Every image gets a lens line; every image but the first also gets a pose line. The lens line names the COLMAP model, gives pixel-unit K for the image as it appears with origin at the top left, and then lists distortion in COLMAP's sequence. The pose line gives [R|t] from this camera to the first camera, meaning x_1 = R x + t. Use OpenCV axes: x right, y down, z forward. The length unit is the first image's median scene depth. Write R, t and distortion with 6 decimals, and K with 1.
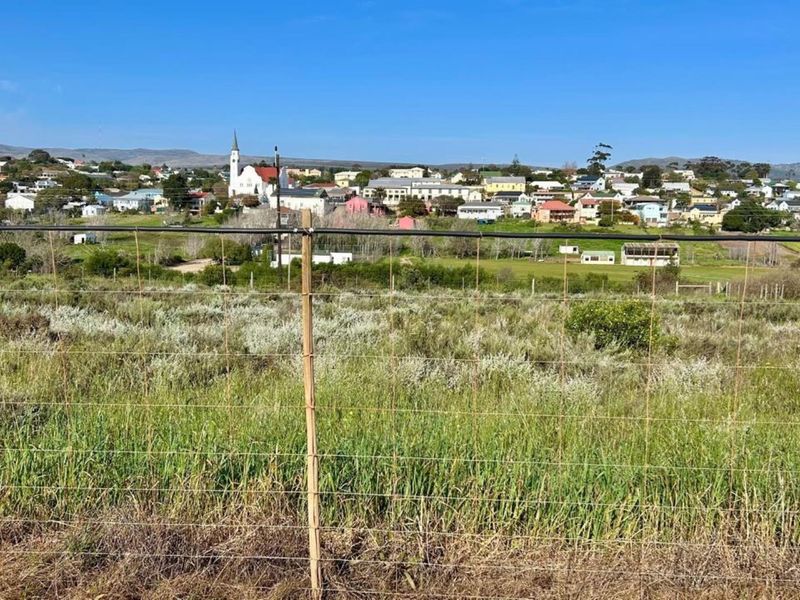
lens RADIAL K [[789.0, 0, 395.5], [0, 789.0, 329.9], [0, 0, 1]] dist [0.134140, -0.300610]
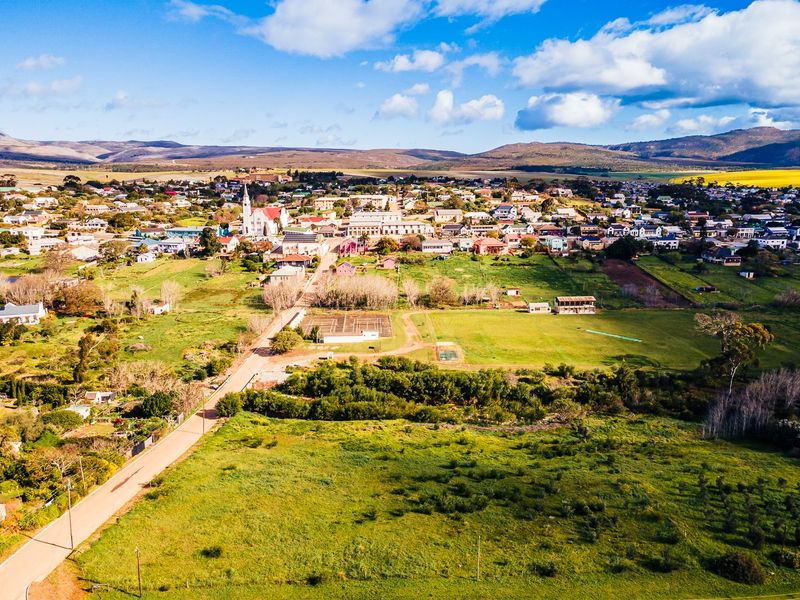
lens RADIAL K [[585.4, 0, 402.4], [0, 585.4, 302.5], [0, 0, 1]] dist [0.022666, 0.041622]
pose [[0.992988, -0.046292, 0.108777, -0.062712], [0.039760, 0.997317, 0.061469, -0.107981], [-0.111331, -0.056713, 0.992164, -0.005982]]
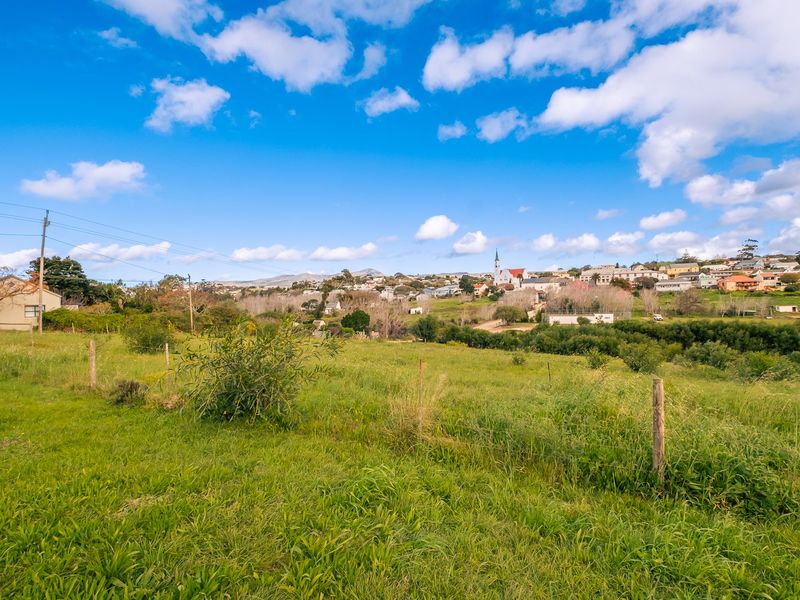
lens RADIAL K [[388.4, 0, 403.2], [0, 388.4, 302.9], [0, 0, 1]] dist [-0.004647, -0.001255]
pose [[0.918217, -0.036856, -0.394359, -0.061017], [-0.018921, 0.990443, -0.136621, -0.012968], [0.395625, 0.132910, 0.908744, 0.161709]]
